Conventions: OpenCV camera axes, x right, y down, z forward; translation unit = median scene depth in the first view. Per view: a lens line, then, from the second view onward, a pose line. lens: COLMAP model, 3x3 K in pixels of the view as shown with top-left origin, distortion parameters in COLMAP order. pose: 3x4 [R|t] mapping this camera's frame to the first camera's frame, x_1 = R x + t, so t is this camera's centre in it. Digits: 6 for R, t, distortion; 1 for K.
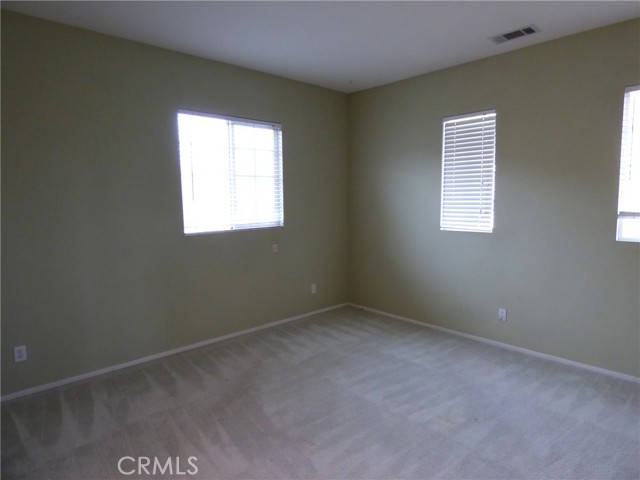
lens RADIAL K [[390.1, 0, 322.3], [0, 390.1, 239.5], [0, 0, 1]] dist [-0.018217, 0.003909]
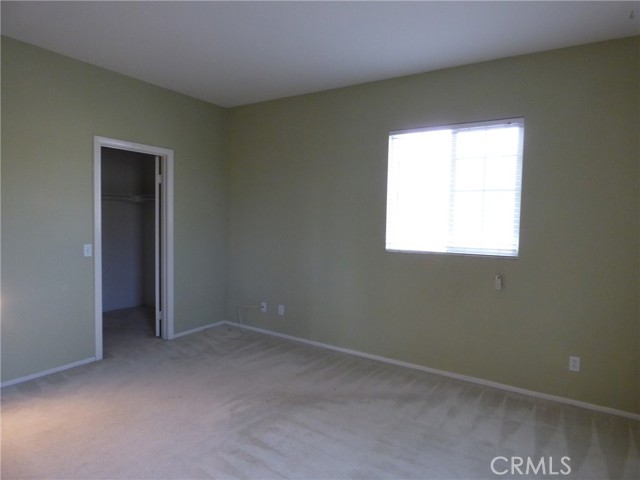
lens RADIAL K [[390.1, 0, 320.9], [0, 390.1, 240.6], [0, 0, 1]] dist [-0.018217, 0.003909]
pose [[0.231382, 0.074607, -0.969998, 0.553697], [-0.118342, 0.991809, 0.048056, -0.060934], [0.965638, 0.103672, 0.238316, 0.514956]]
